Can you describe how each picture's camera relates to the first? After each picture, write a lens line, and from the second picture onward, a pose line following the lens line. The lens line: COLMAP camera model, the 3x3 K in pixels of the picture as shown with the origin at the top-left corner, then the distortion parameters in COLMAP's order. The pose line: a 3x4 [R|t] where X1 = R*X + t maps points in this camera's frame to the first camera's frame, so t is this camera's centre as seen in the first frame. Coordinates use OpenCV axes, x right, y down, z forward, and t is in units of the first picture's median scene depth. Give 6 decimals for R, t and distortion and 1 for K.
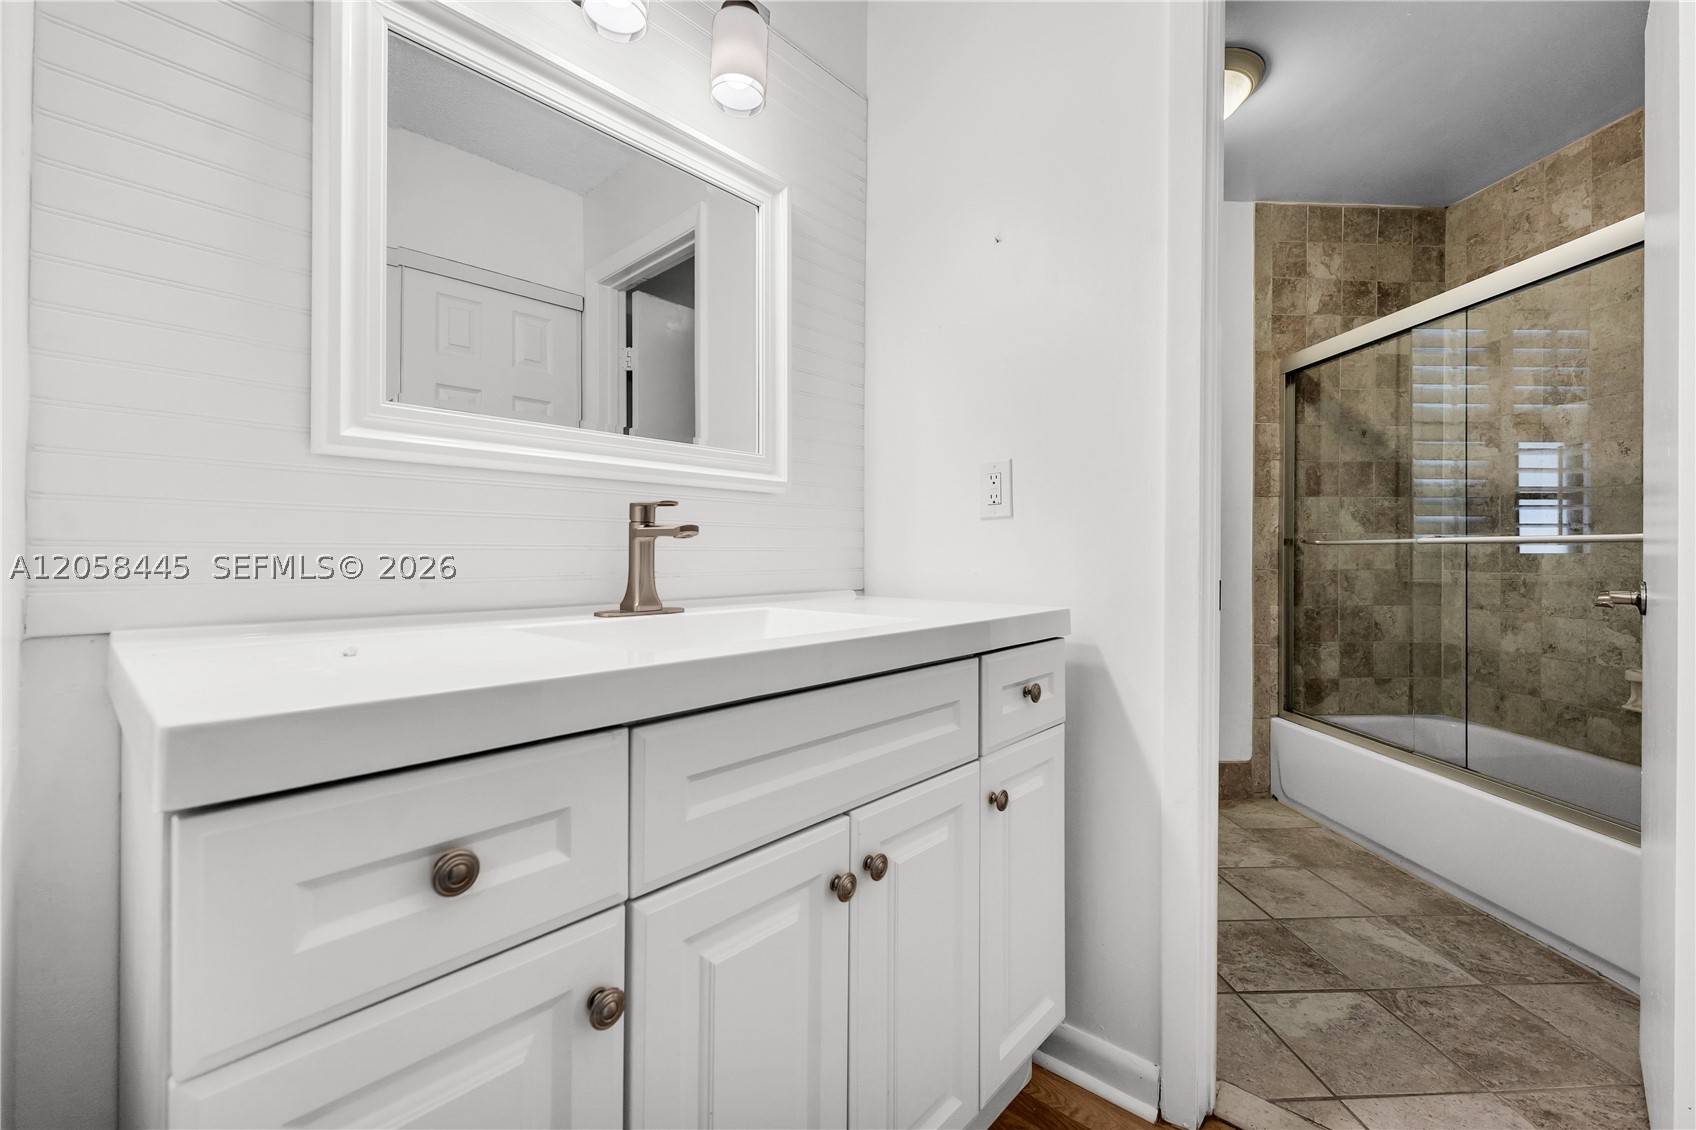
lens RADIAL K [[697.6, 0, 844.8], [0, 697.6, 545.2], [0, 0, 1]] dist [0.001527, -0.001159]
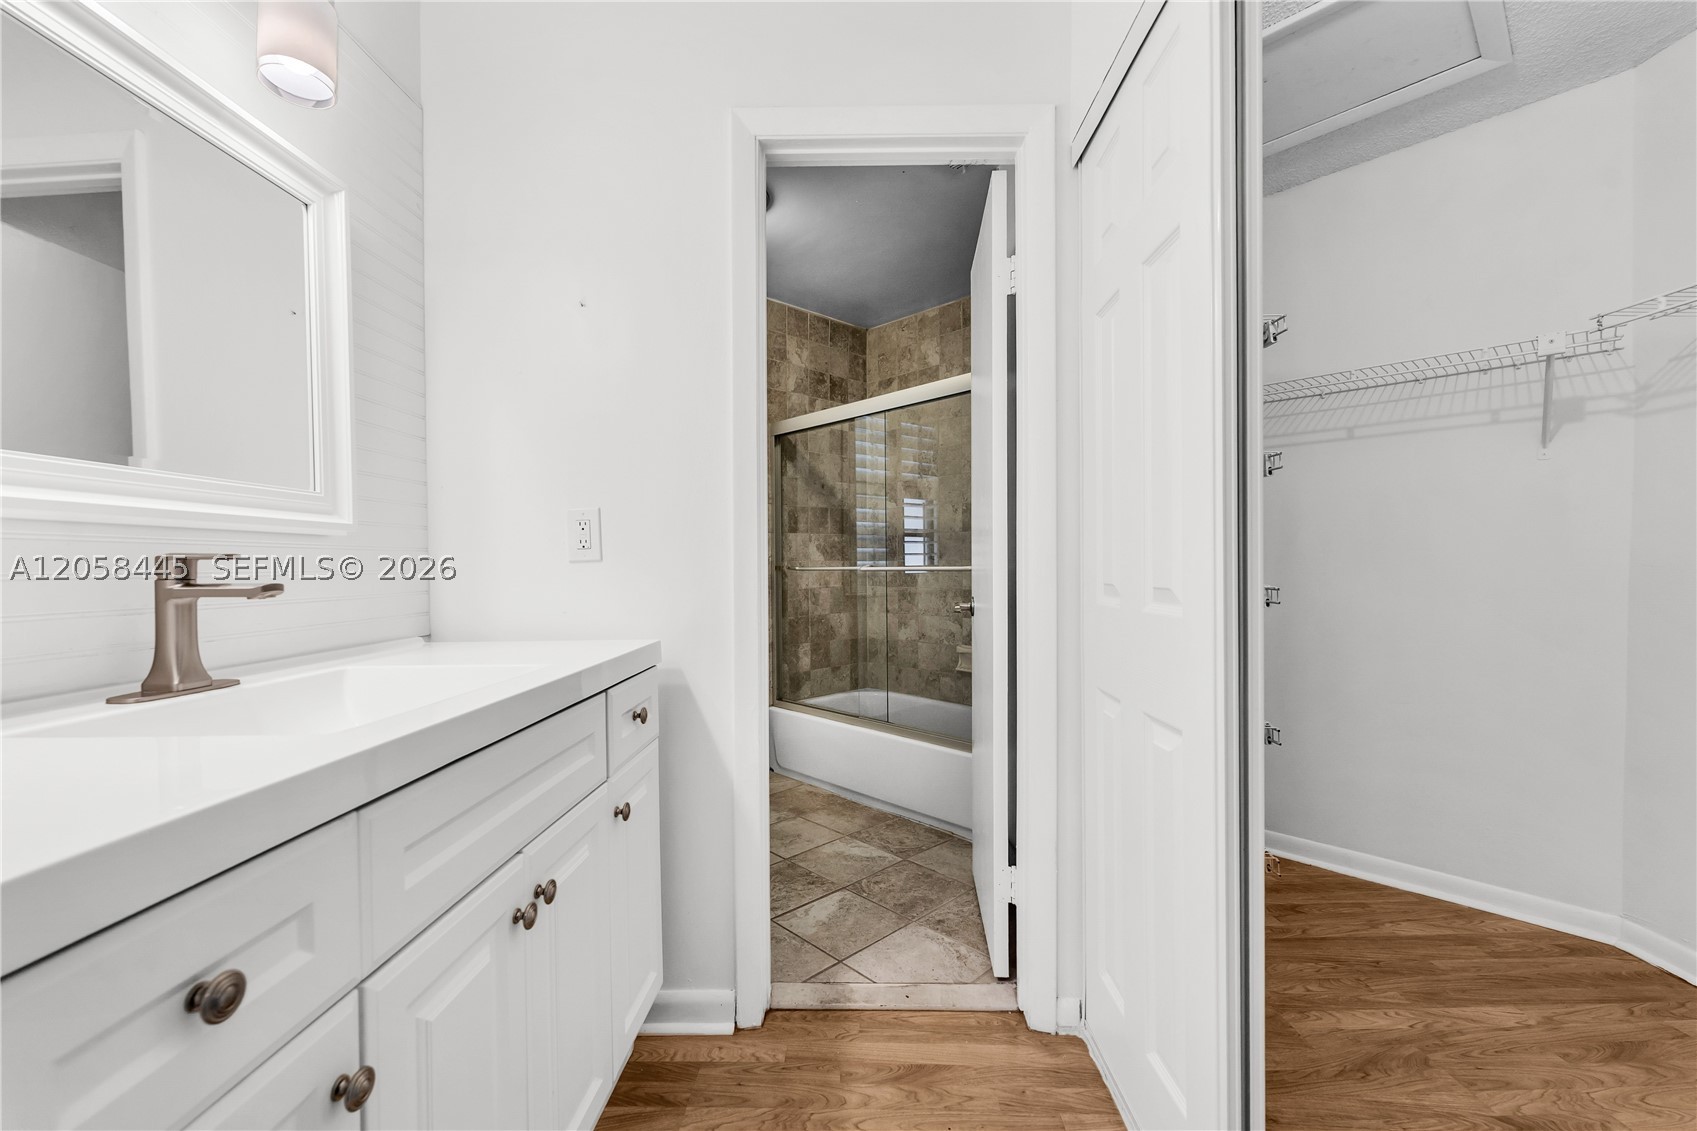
lens RADIAL K [[698.0, 0, 841.9], [0, 698.0, 570.1], [0, 0, 1]] dist [0.001527, -0.001159]
pose [[0.762770, -0.018706, 0.646399, -0.115902], [0.009946, 0.999803, 0.017197, -0.025481], [-0.646593, -0.006688, 0.762806, -0.056852]]
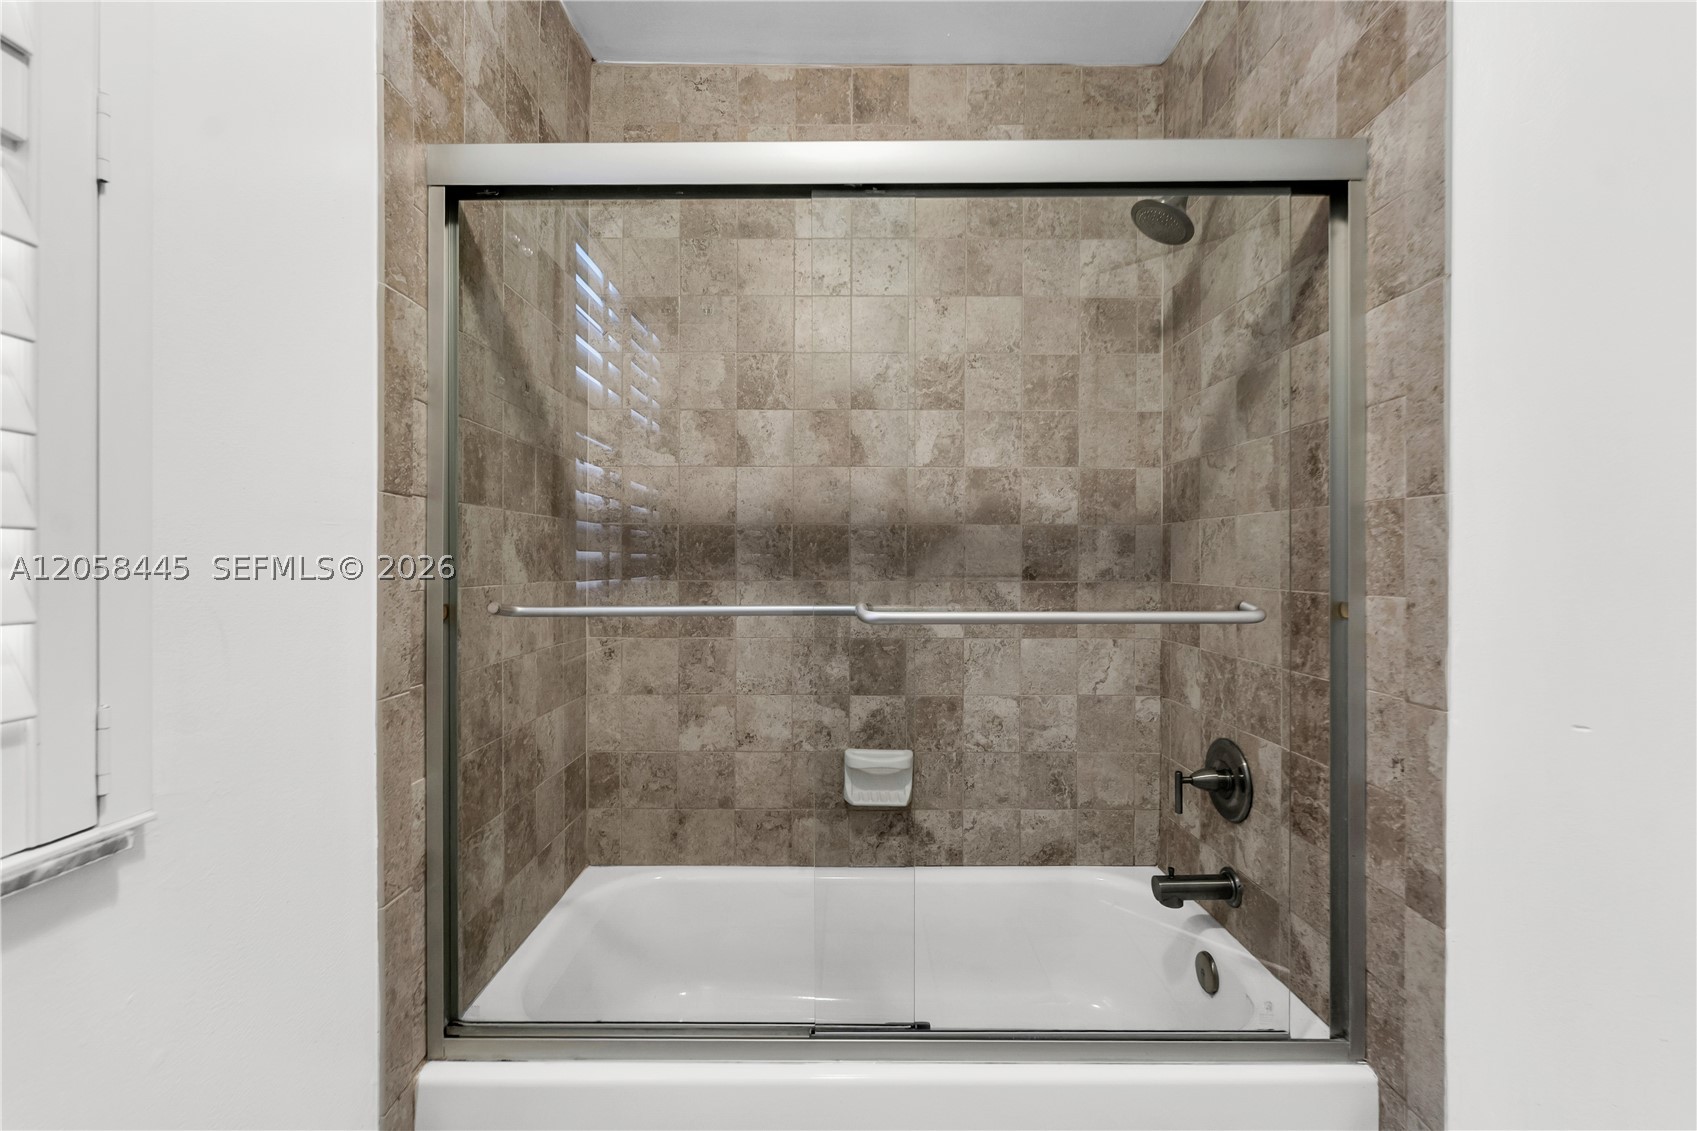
lens RADIAL K [[698.0, 0, 836.3], [0, 698.0, 566.1], [0, 0, 1]] dist [0.001527, -0.001159]
pose [[0.060296, -0.009219, 0.998138, 0.285911], [-0.004064, 0.999947, 0.009482, -0.041545], [-0.998172, -0.004629, 0.060255, 0.869076]]
